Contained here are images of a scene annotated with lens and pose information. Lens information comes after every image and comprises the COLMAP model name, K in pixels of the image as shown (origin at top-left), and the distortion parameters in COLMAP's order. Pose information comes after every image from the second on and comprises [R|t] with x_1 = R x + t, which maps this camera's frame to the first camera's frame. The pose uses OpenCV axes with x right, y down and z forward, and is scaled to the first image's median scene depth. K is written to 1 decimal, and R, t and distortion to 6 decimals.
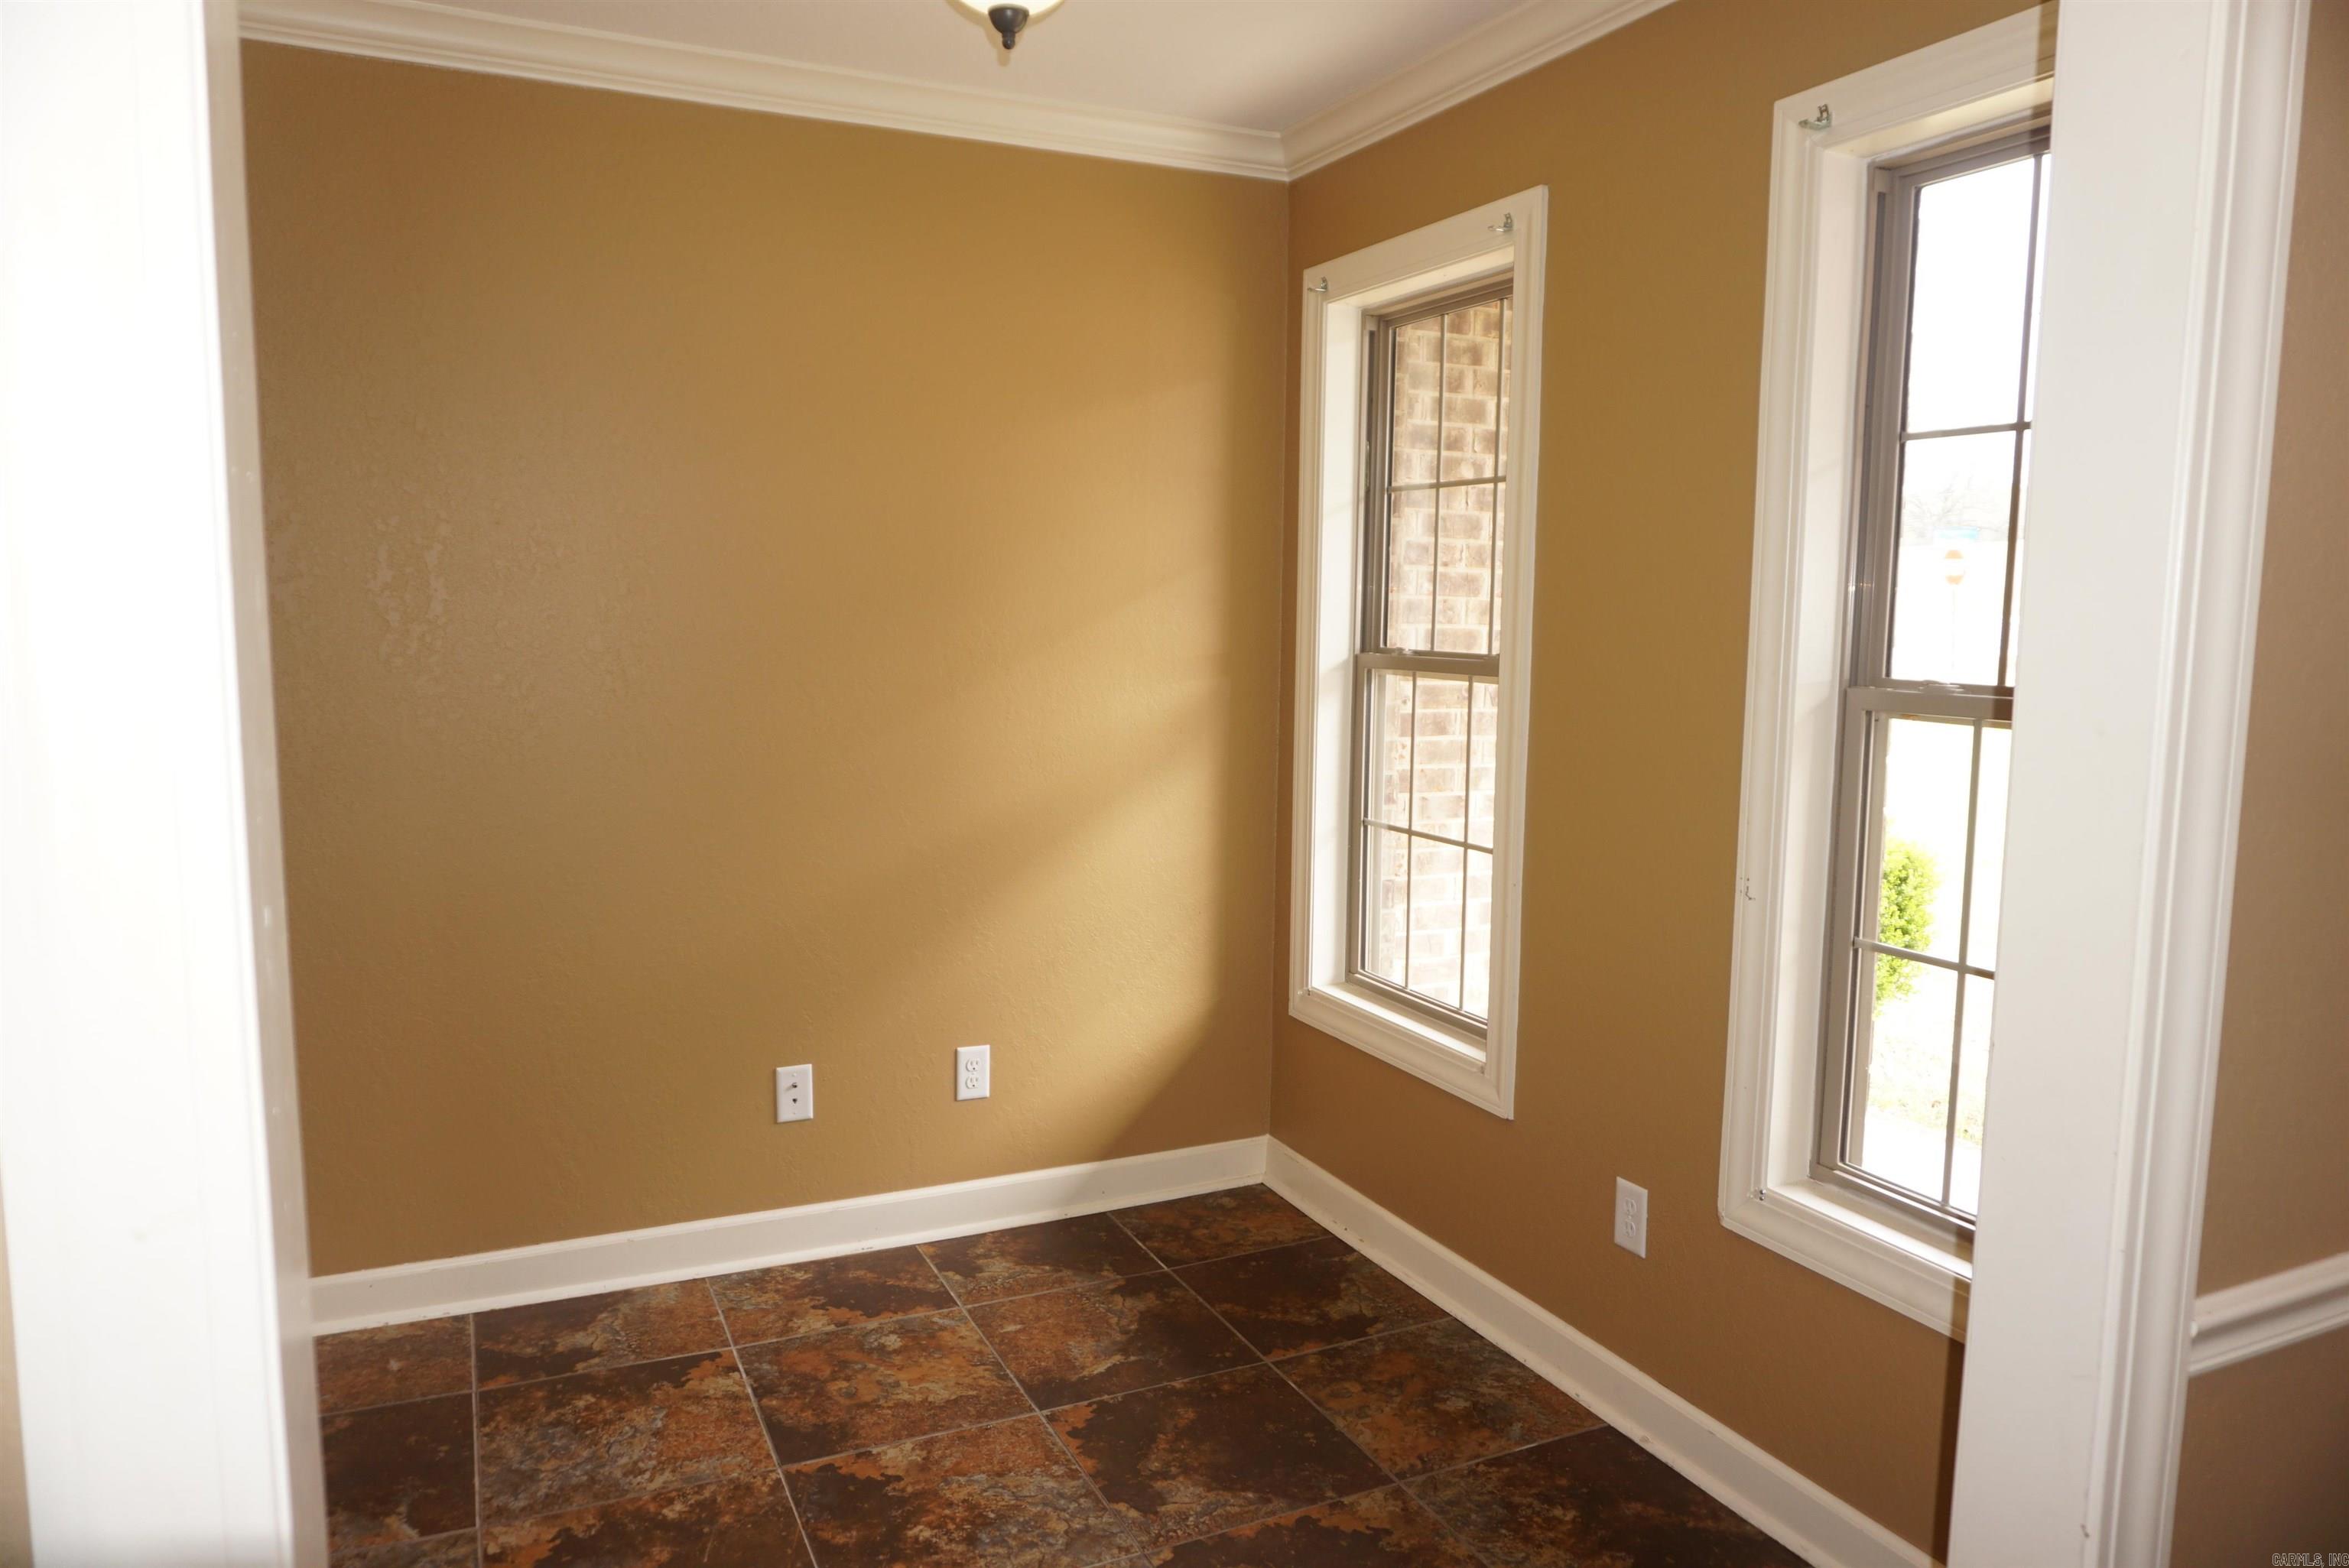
lens RADIAL K [[1566.1, 0, 1178.6], [0, 1566.1, 780.8], [0, 0, 1]] dist [-0.049020, 0.036078]
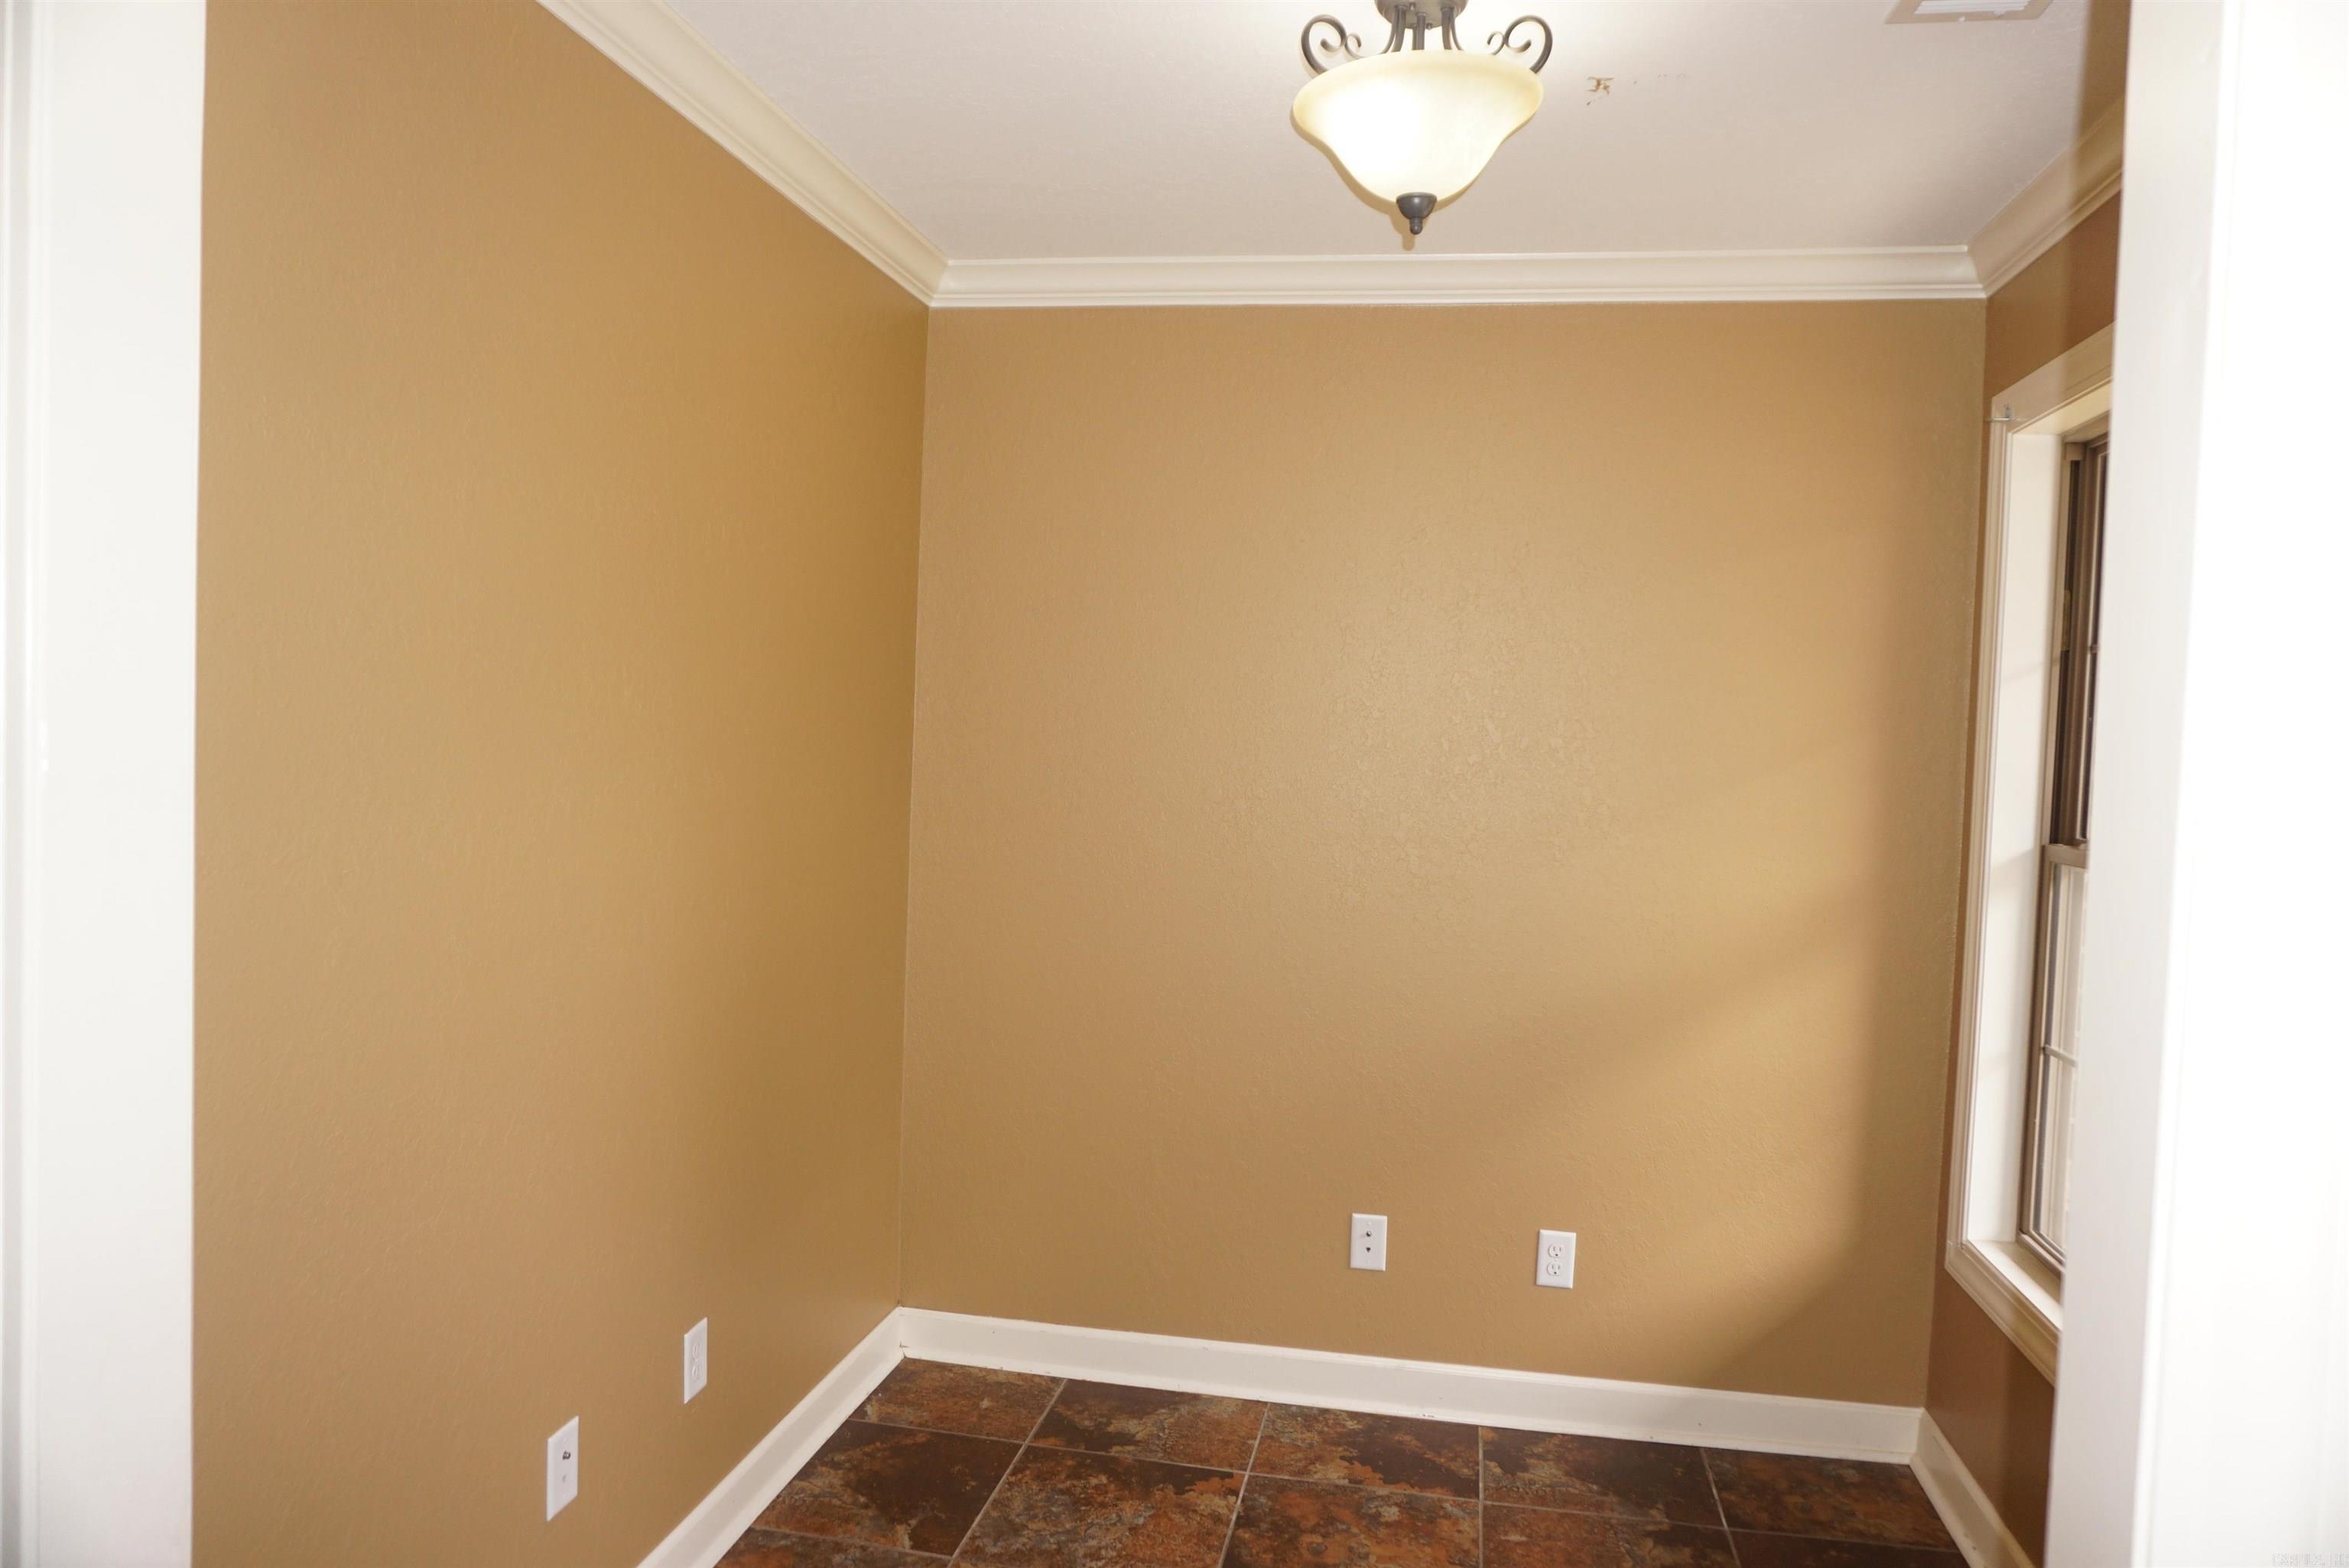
lens RADIAL K [[1566.1, 0, 1178.9], [0, 1566.1, 791.9], [0, 0, 1]] dist [-0.049020, 0.036078]
pose [[0.814390, 0.041157, -0.578857, 0.244678], [-0.090967, 0.994204, -0.057293, -0.023389], [0.573144, 0.099315, 0.813414, 0.077372]]
